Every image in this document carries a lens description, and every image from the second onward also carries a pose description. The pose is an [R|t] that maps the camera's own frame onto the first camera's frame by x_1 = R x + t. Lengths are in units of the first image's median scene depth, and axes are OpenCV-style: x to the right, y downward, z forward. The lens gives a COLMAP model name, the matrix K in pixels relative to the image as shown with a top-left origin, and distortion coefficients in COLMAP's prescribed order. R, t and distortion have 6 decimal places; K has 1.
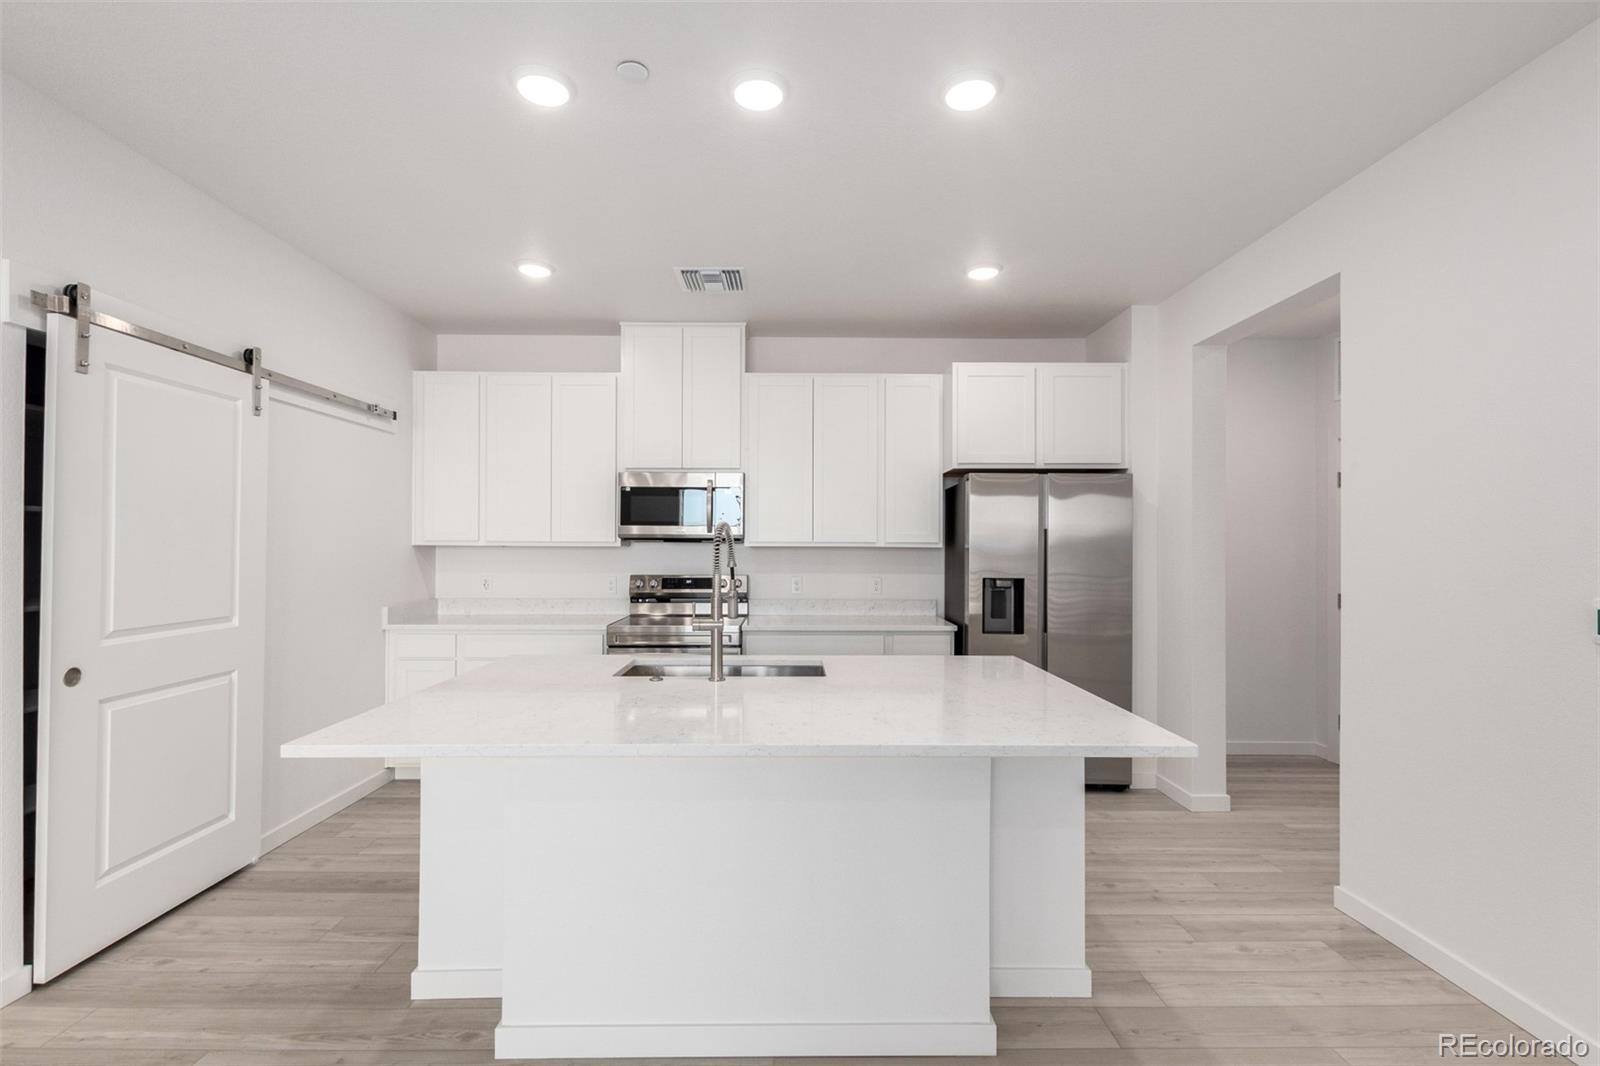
lens RADIAL K [[741.0, 0, 800.5], [0, 741.0, 534.5], [0, 0, 1]] dist [0.005014, -0.002445]
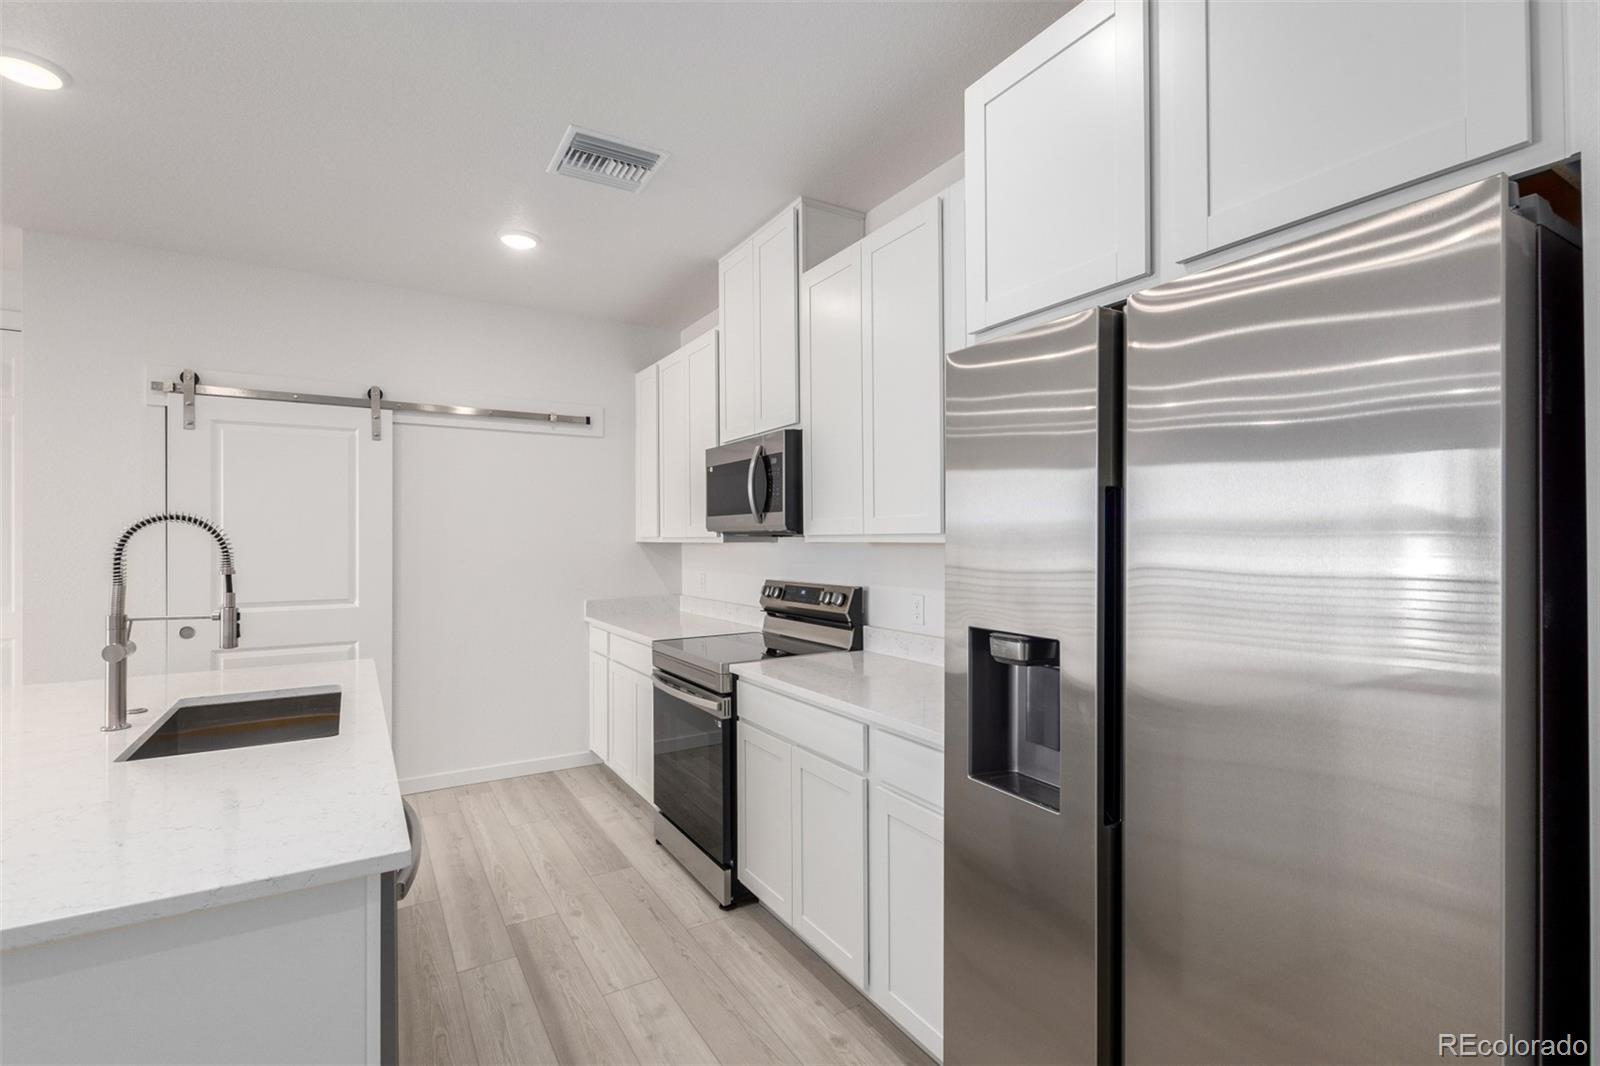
lens RADIAL K [[741.0, 0, 796.3], [0, 741.0, 531.9], [0, 0, 1]] dist [0.005014, -0.002445]
pose [[0.504686, -0.014466, -0.863182, 0.584677], [0.016669, 0.999836, -0.007010, 0.012589], [0.863142, -0.010850, 0.504845, 0.809710]]
